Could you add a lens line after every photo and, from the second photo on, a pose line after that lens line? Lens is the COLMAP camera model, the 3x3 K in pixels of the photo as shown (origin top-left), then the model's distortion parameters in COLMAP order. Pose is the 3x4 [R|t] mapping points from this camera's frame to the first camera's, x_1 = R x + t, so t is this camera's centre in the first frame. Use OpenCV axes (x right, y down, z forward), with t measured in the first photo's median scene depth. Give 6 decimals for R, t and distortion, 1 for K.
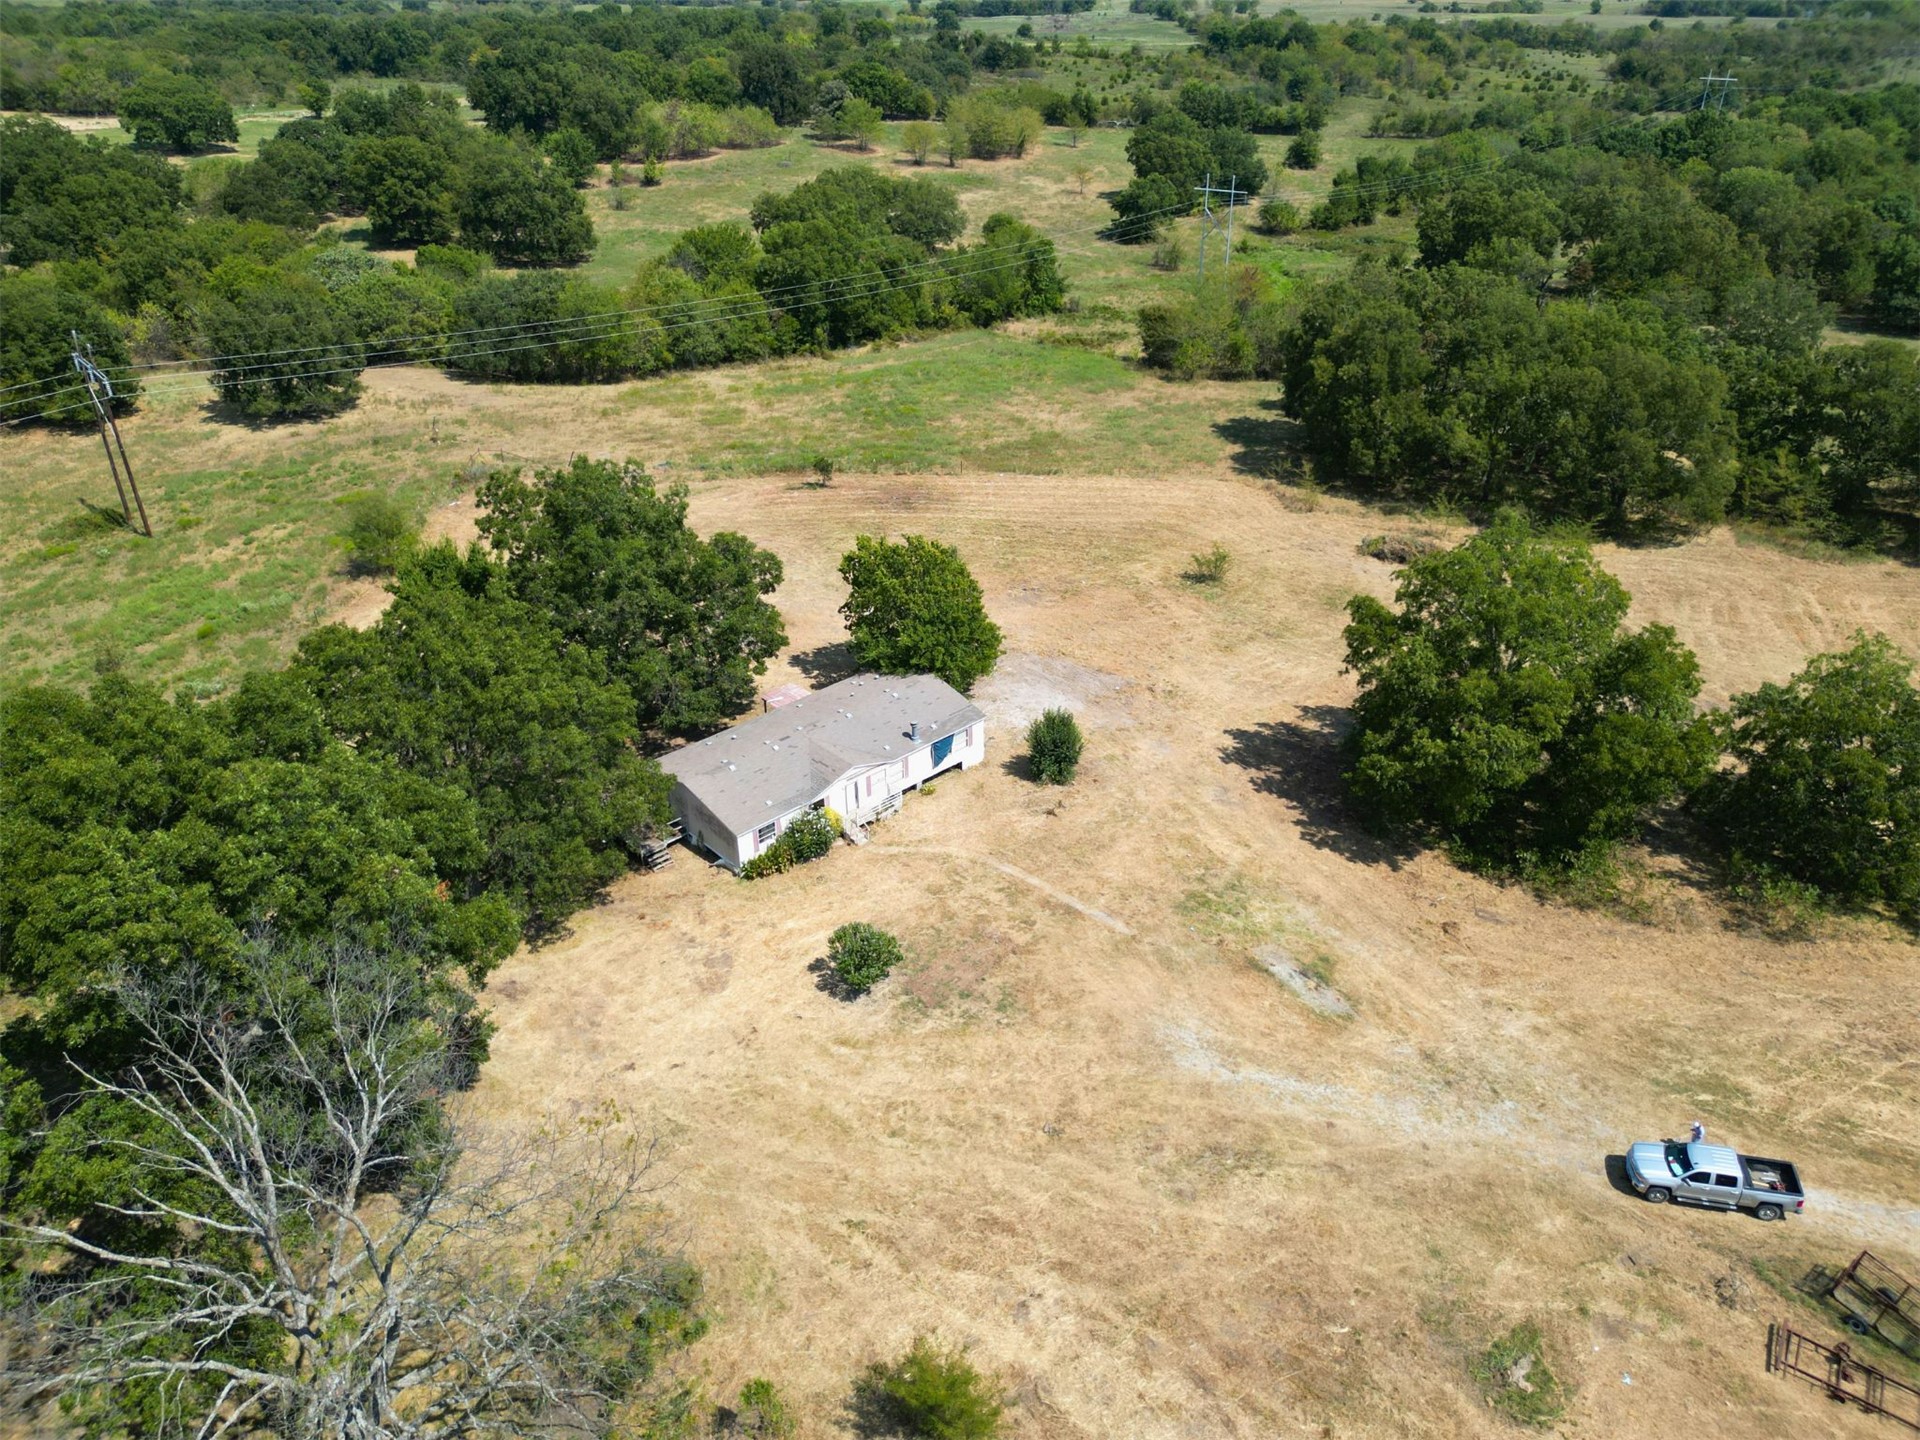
lens RADIAL K [[1363.0, 0, 954.2], [0, 1363.0, 696.6], [0, 0, 1]] dist [0.050550, -0.047645]
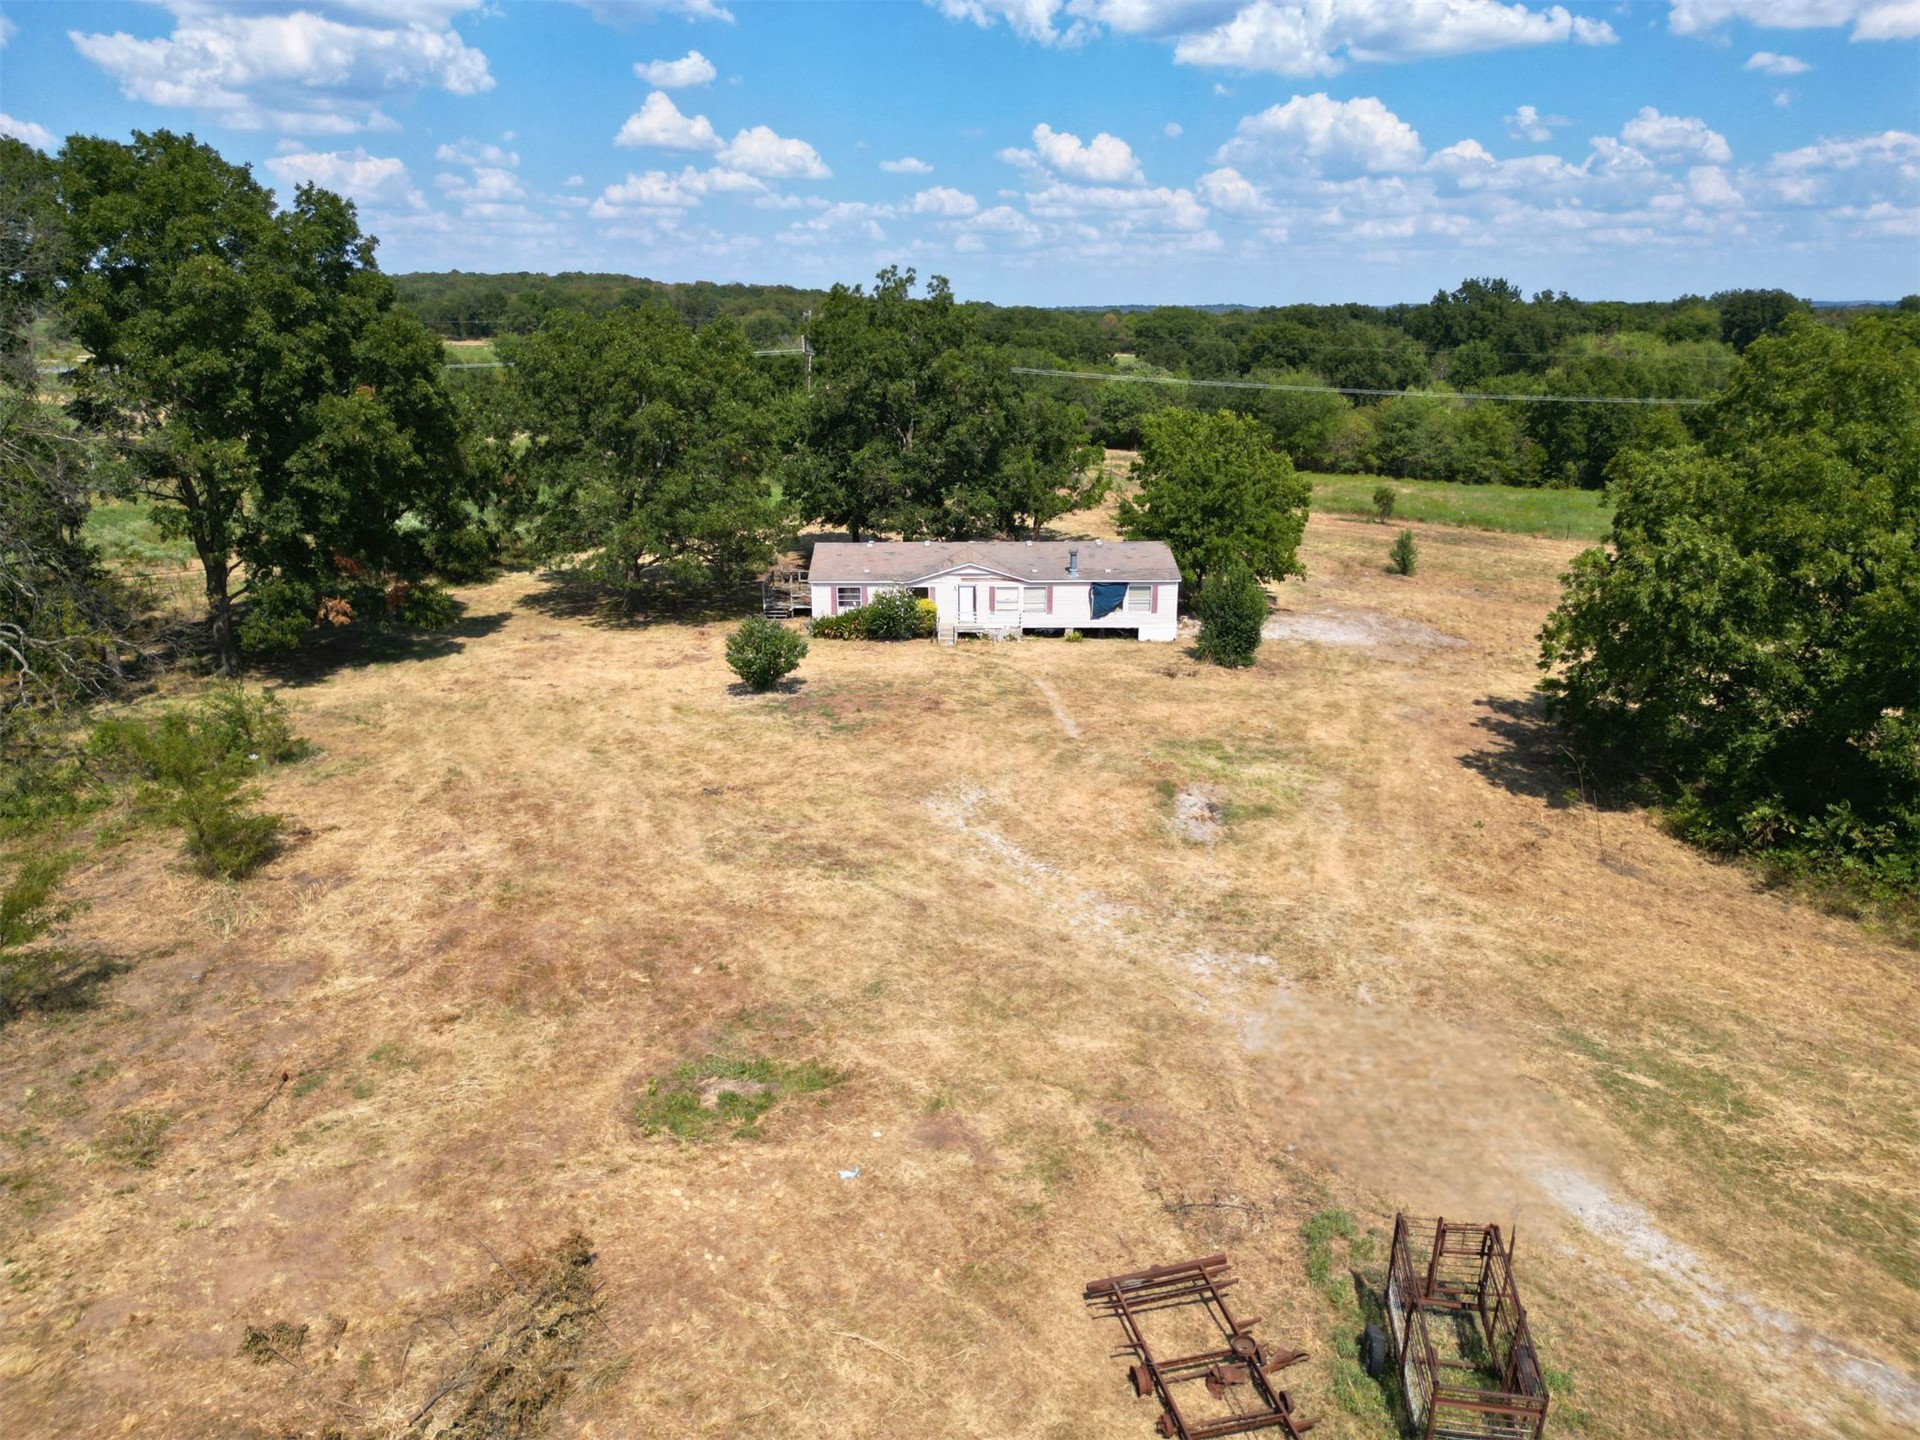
lens RADIAL K [[1344.9, 0, 961.4], [0, 1344.9, 723.0], [0, 0, 1]] dist [0.069718, -0.066853]
pose [[0.741407, 0.201057, -0.640227, 0.365661], [-0.328955, 0.940458, -0.085601, 0.164901], [0.584896, 0.274071, 0.763401, 0.266186]]
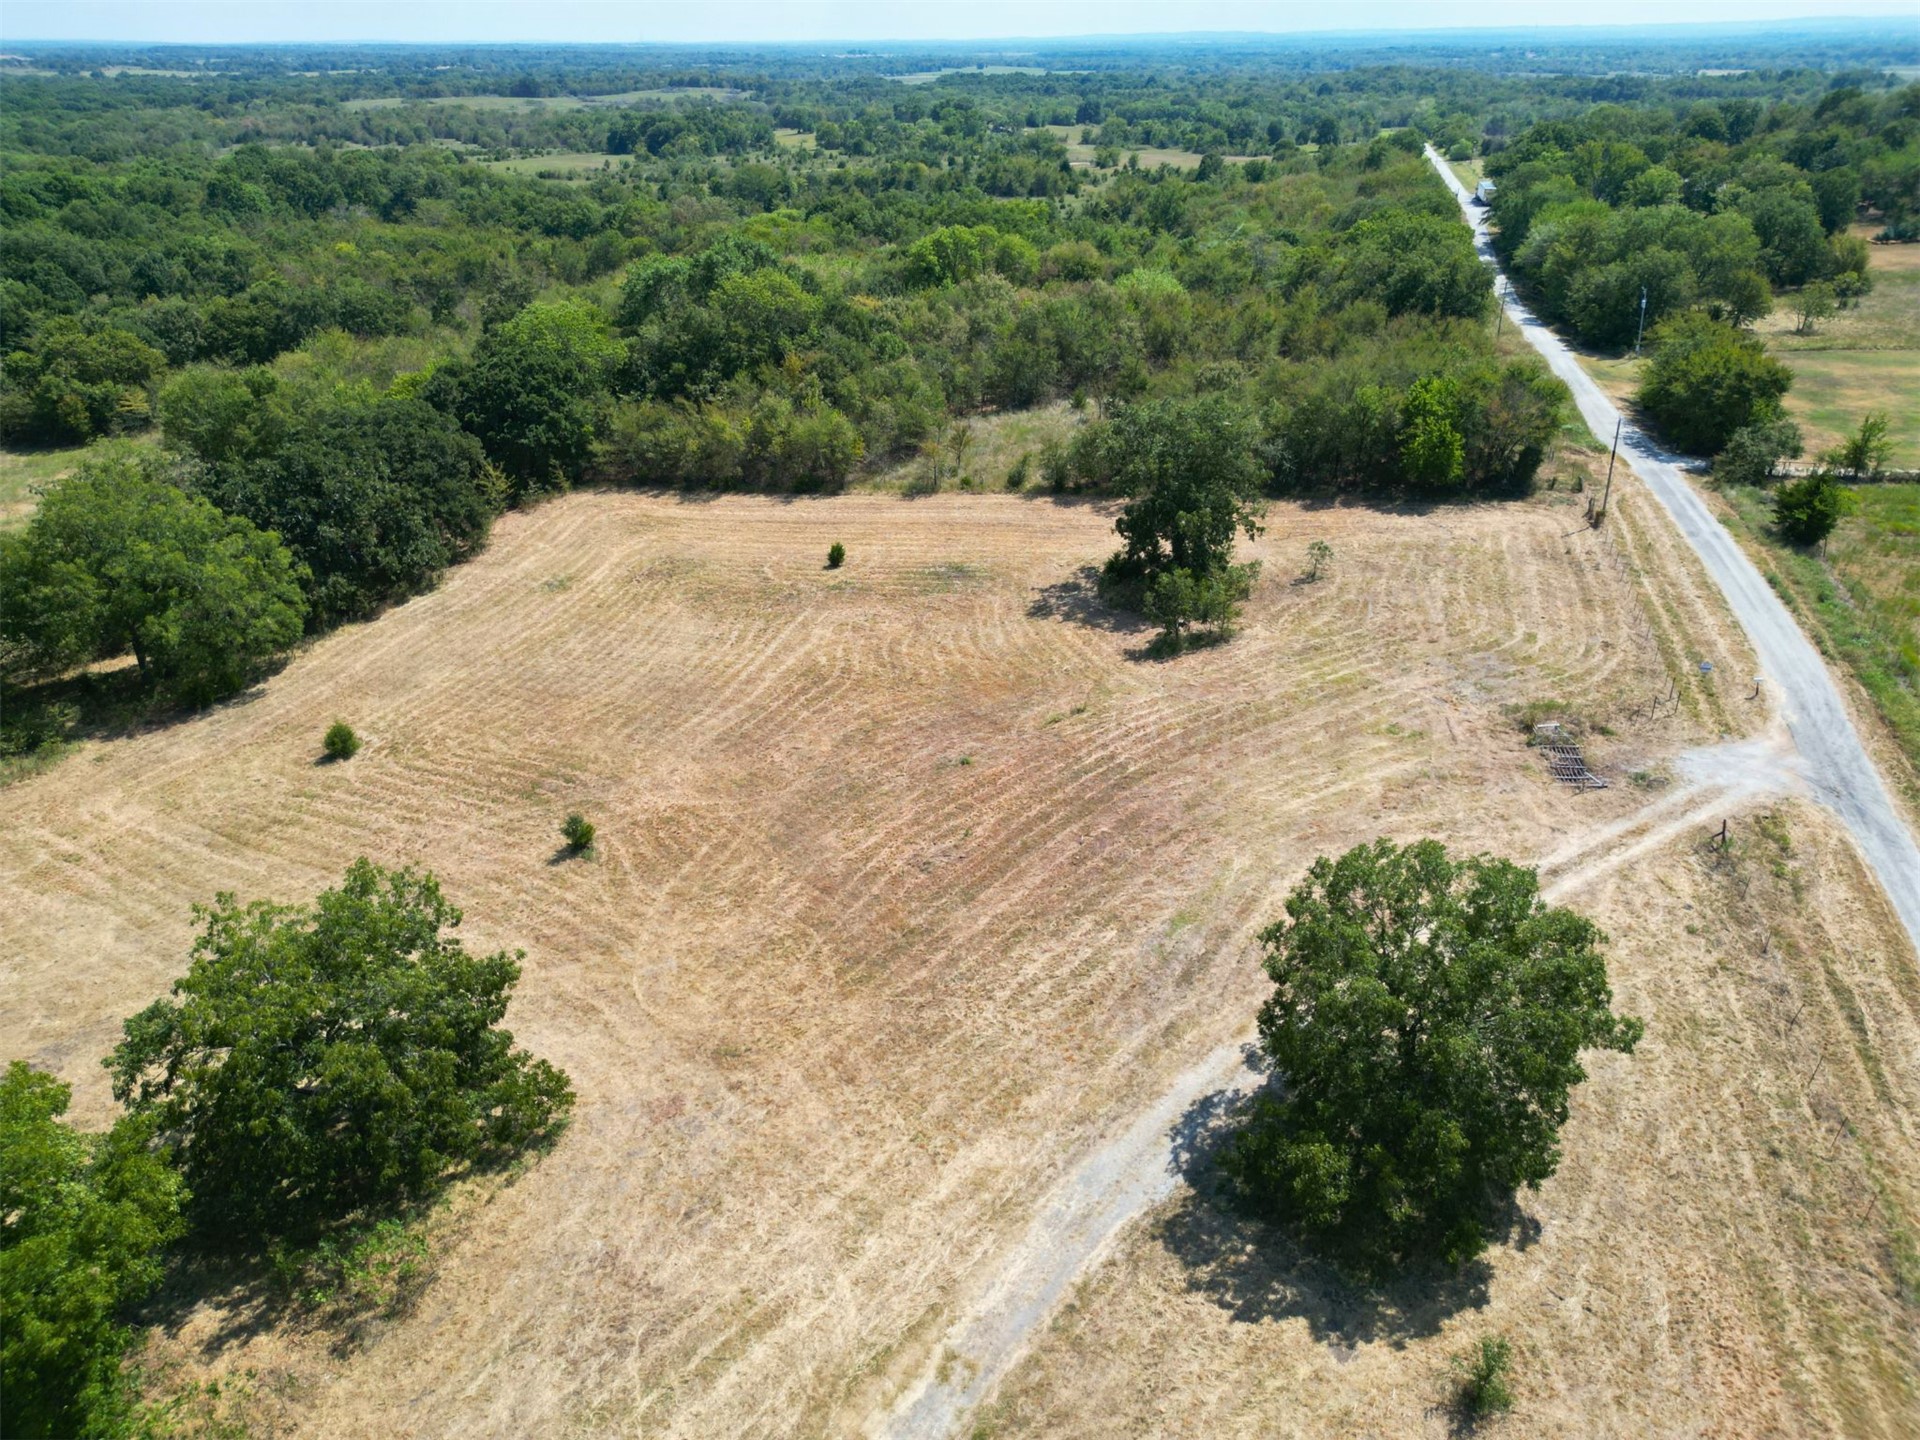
lens RADIAL K [[1344.9, 0, 961.4], [0, 1344.9, 723.0], [0, 0, 1]] dist [0.069718, -0.066853]
pose [[0.263536, -0.432353, 0.862334, 0.124181], [0.475704, 0.835927, 0.273735, -0.094076], [-0.839199, 0.338077, 0.425969, 0.226003]]
